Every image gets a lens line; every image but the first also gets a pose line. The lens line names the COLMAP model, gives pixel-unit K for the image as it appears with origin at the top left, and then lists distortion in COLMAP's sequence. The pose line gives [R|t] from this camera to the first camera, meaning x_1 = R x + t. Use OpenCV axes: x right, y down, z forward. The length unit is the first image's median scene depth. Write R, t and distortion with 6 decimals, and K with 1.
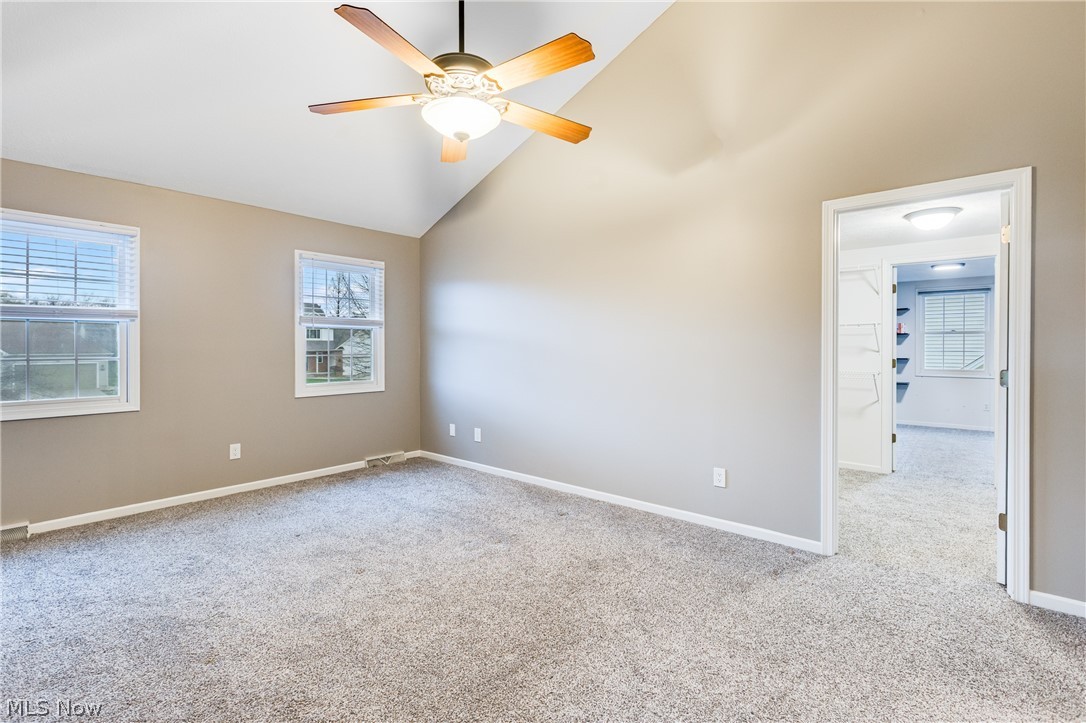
lens RADIAL K [[501.0, 0, 543.5], [0, 501.0, 348.6], [0, 0, 1]] dist [-0.000095, -0.000275]
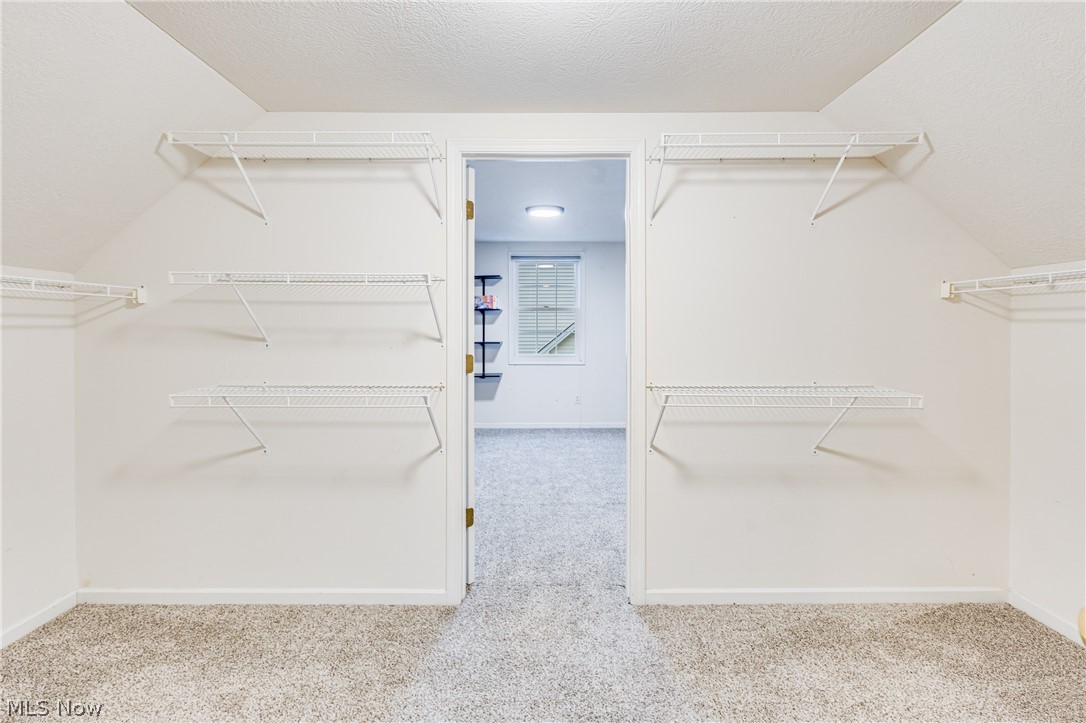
lens RADIAL K [[501.0, 0, 543.5], [0, 501.0, 348.6], [0, 0, 1]] dist [-0.000095, -0.000275]
pose [[0.762822, -0.029109, 0.645953, 0.429620], [0.001161, 0.999046, 0.043649, -0.005892], [-0.646608, -0.032547, 0.762128, 0.568899]]
